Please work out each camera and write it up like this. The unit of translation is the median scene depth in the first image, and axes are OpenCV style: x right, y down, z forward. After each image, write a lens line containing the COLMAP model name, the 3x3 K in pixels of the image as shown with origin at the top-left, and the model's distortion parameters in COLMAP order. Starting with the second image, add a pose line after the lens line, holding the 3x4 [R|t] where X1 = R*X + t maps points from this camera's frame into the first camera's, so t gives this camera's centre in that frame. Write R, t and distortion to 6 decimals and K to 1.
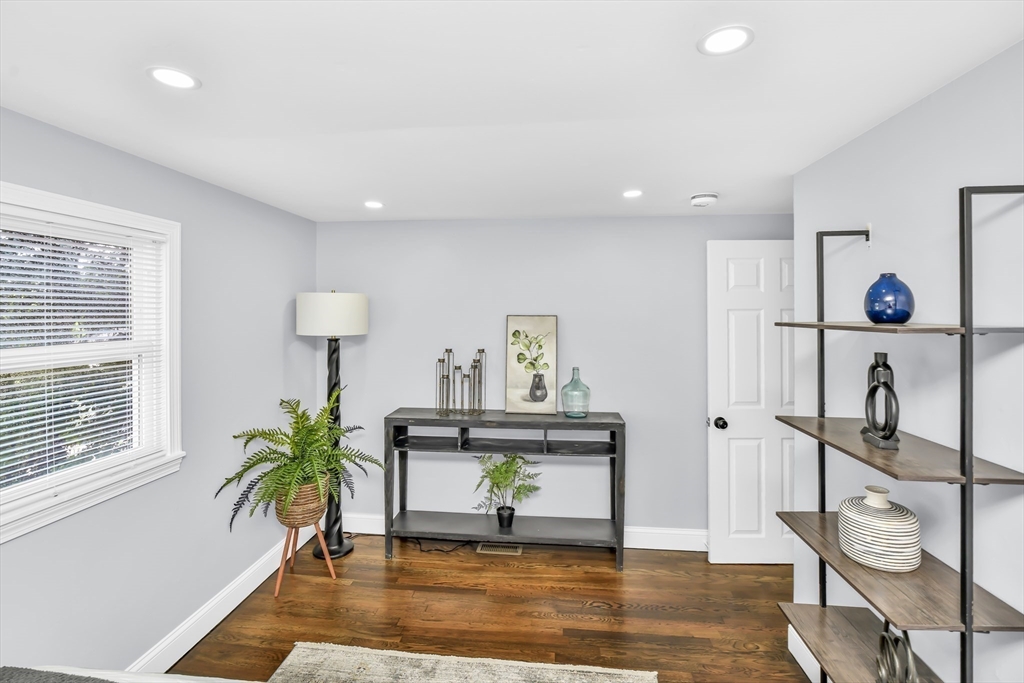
lens RADIAL K [[465.3, 0, 510.8], [0, 465.3, 313.9], [0, 0, 1]] dist [-0.008777, 0.000242]
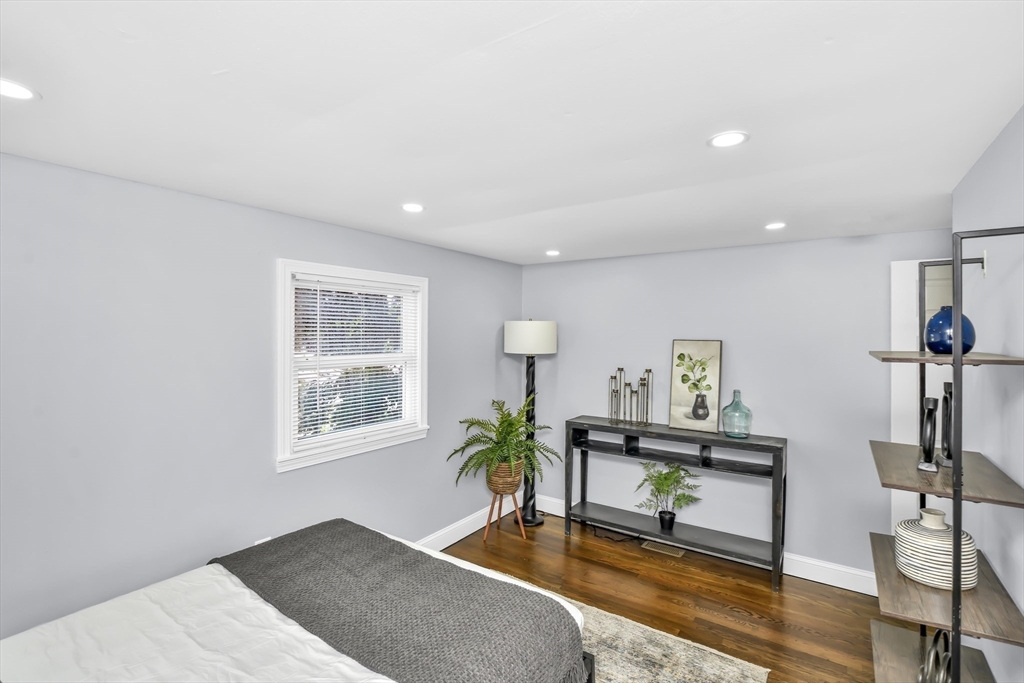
lens RADIAL K [[478.3, 0, 516.1], [0, 478.3, 337.3], [0, 0, 1]] dist [-0.001029, -0.000885]
pose [[0.879353, 0.010123, -0.476062, 0.214440], [-0.007781, 0.999946, 0.006891, -0.007560], [0.476106, -0.002356, 0.879385, -0.182927]]
